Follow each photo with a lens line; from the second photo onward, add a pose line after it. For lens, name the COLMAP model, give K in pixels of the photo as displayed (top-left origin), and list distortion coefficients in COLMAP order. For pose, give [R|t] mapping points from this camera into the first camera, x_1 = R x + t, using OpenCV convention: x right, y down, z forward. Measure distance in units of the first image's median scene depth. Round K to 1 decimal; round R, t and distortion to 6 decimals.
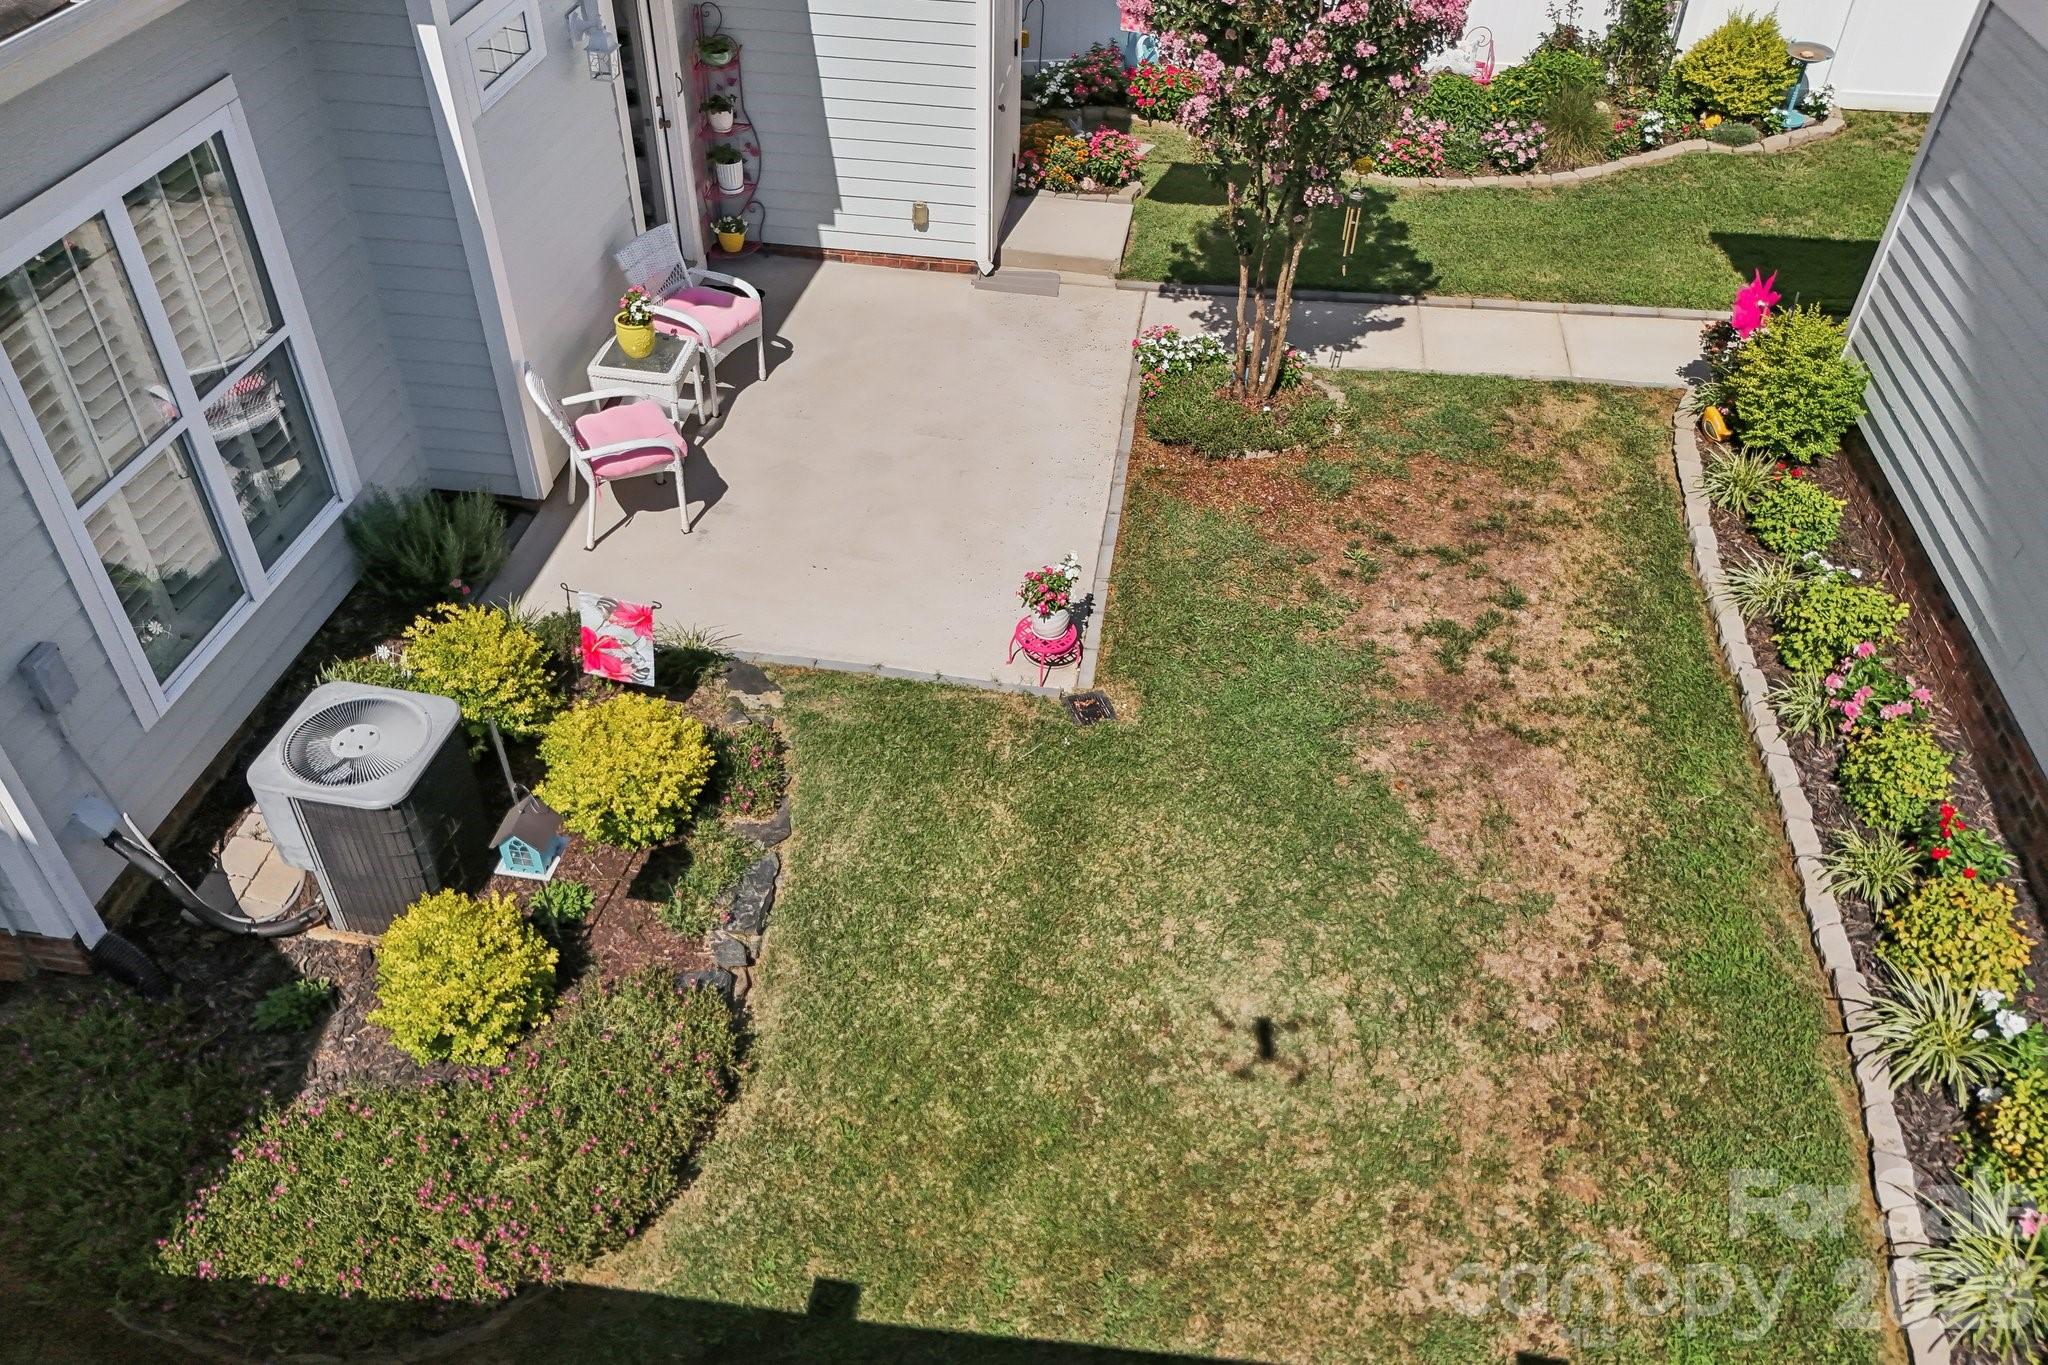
lens RADIAL K [[1518.1, 0, 1027.4], [0, 1518.1, 679.5], [0, 0, 1]] dist [0.054603, -0.042072]
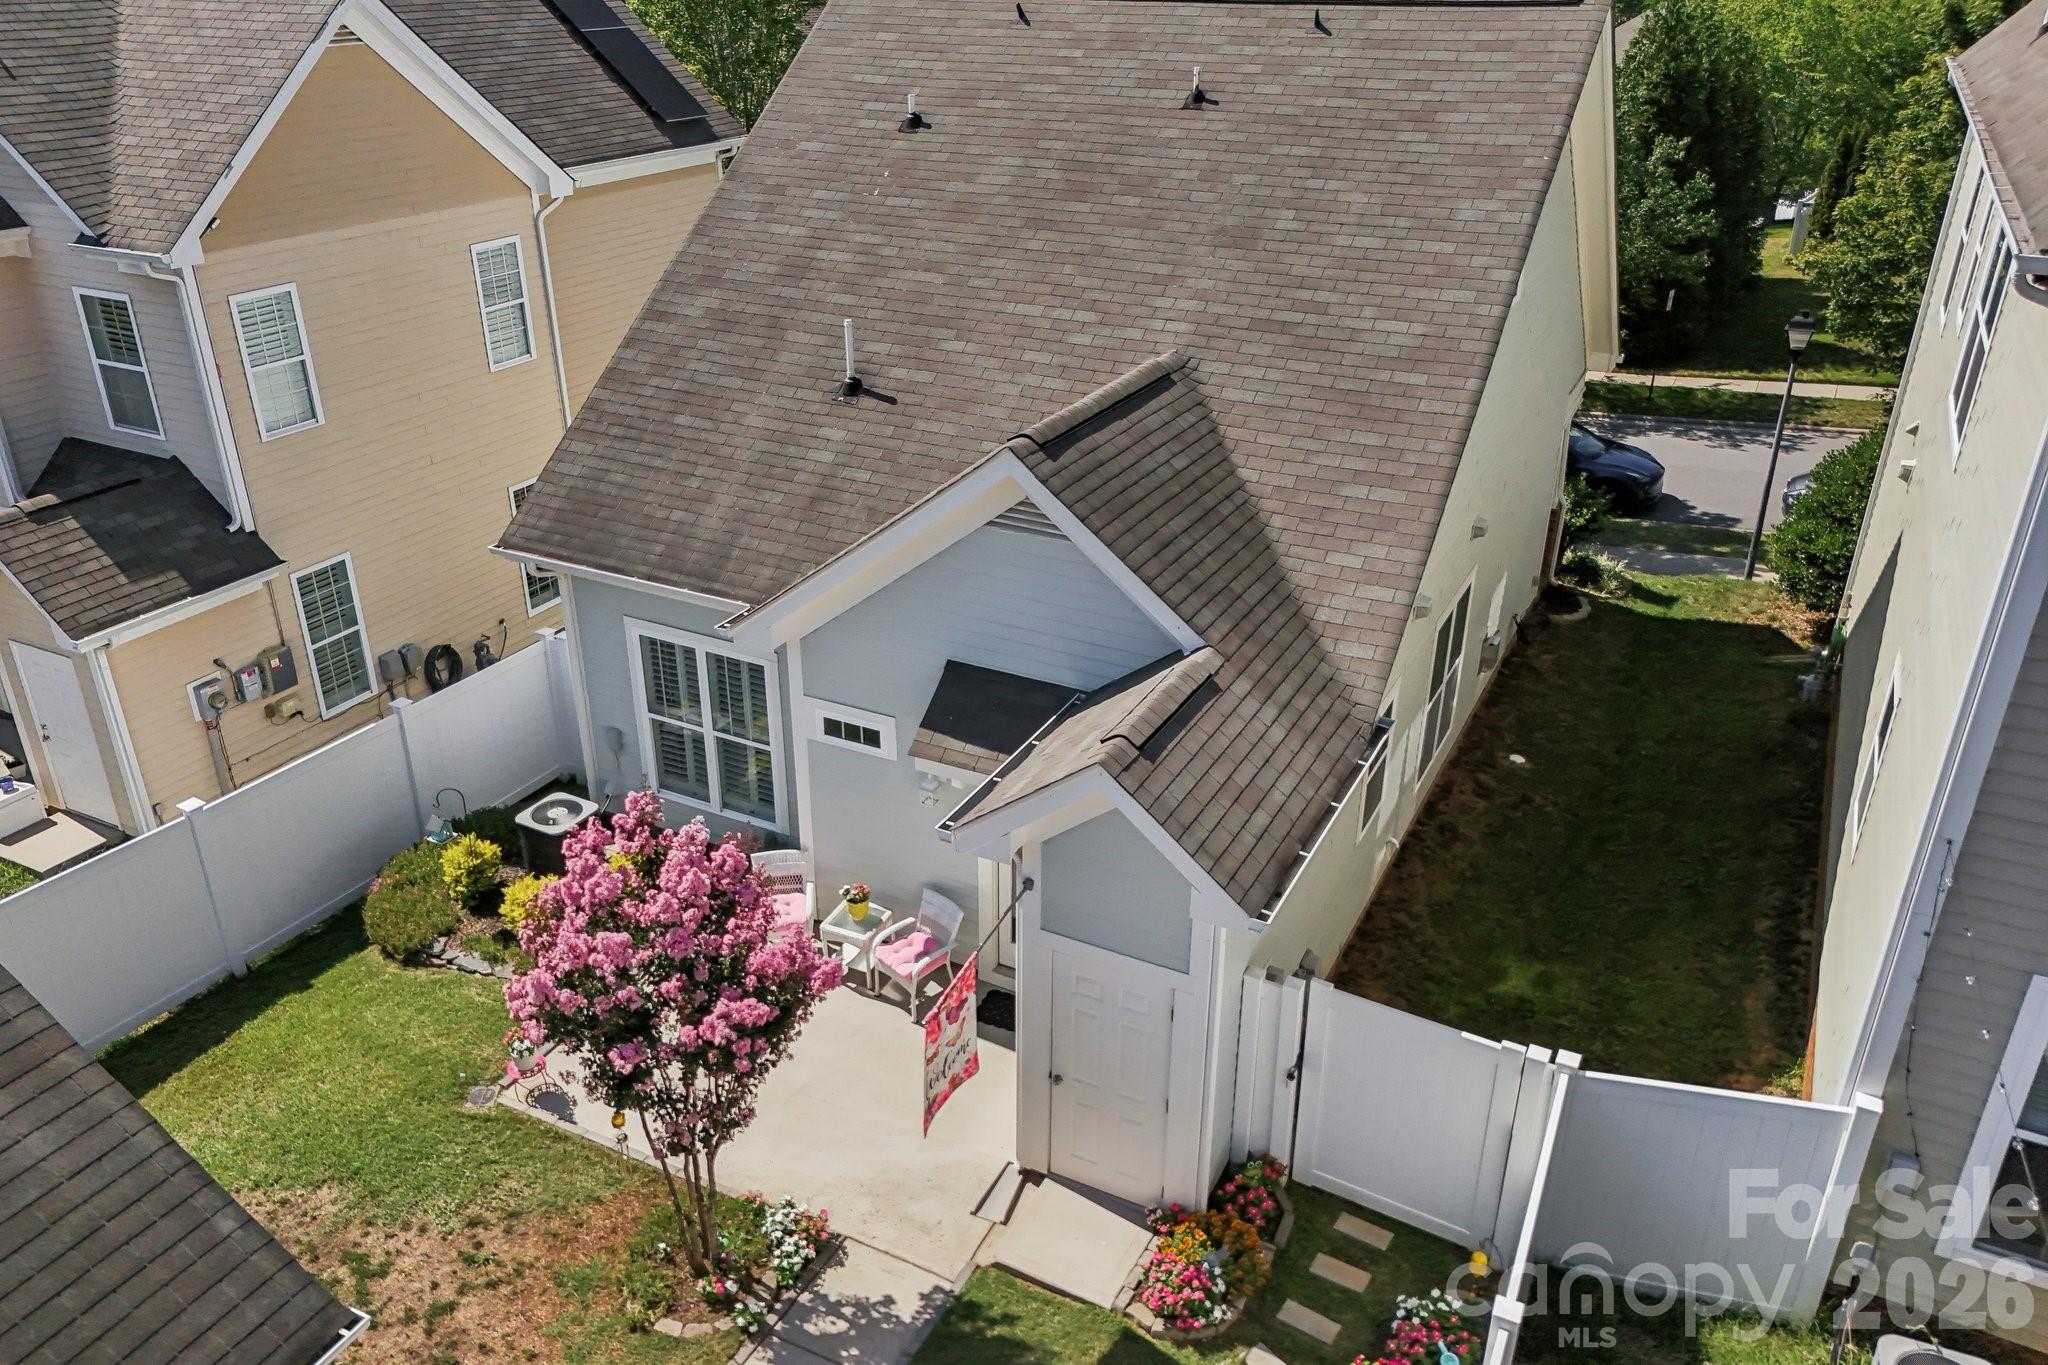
lens RADIAL K [[1505.9, 0, 1033.9], [0, 1505.9, 683.0], [0, 0, 1]] dist [0.103313, -0.122119]
pose [[-0.327942, 0.398419, -0.856572, 1.027505], [-0.624786, 0.588628, 0.512992, -1.388643], [0.708588, 0.703406, 0.055891, 0.927594]]
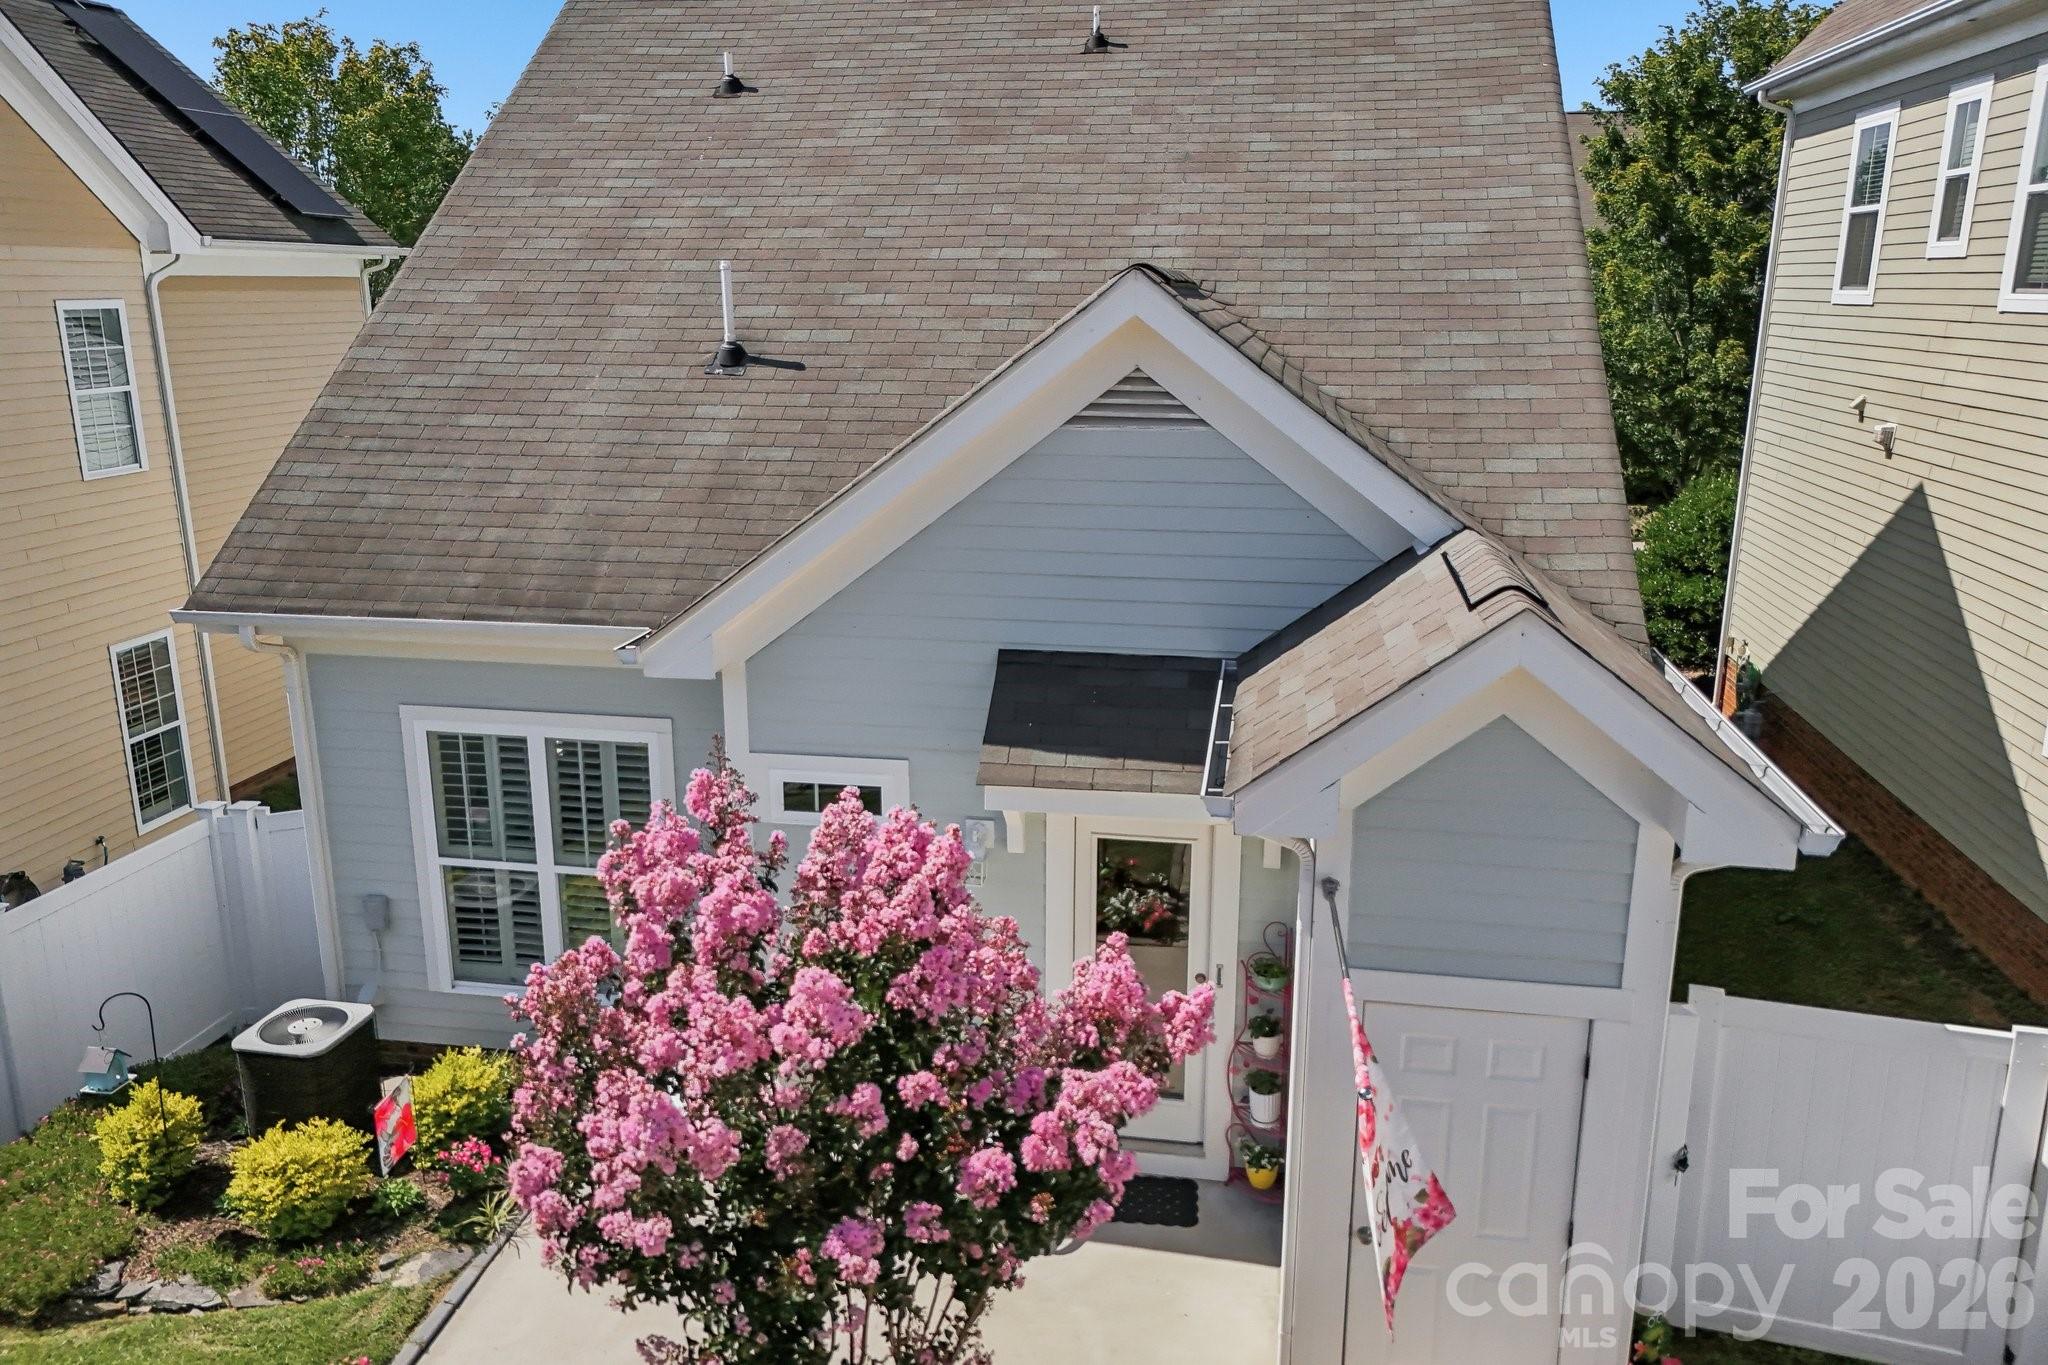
lens RADIAL K [[1518.1, 0, 1027.4], [0, 1518.1, 679.5], [0, 0, 1]] dist [0.054603, -0.042072]
pose [[-0.028186, 0.231815, -0.972351, 0.739783], [-0.652249, 0.732858, 0.193625, -0.747042], [0.757480, 0.639673, 0.130545, 0.824553]]
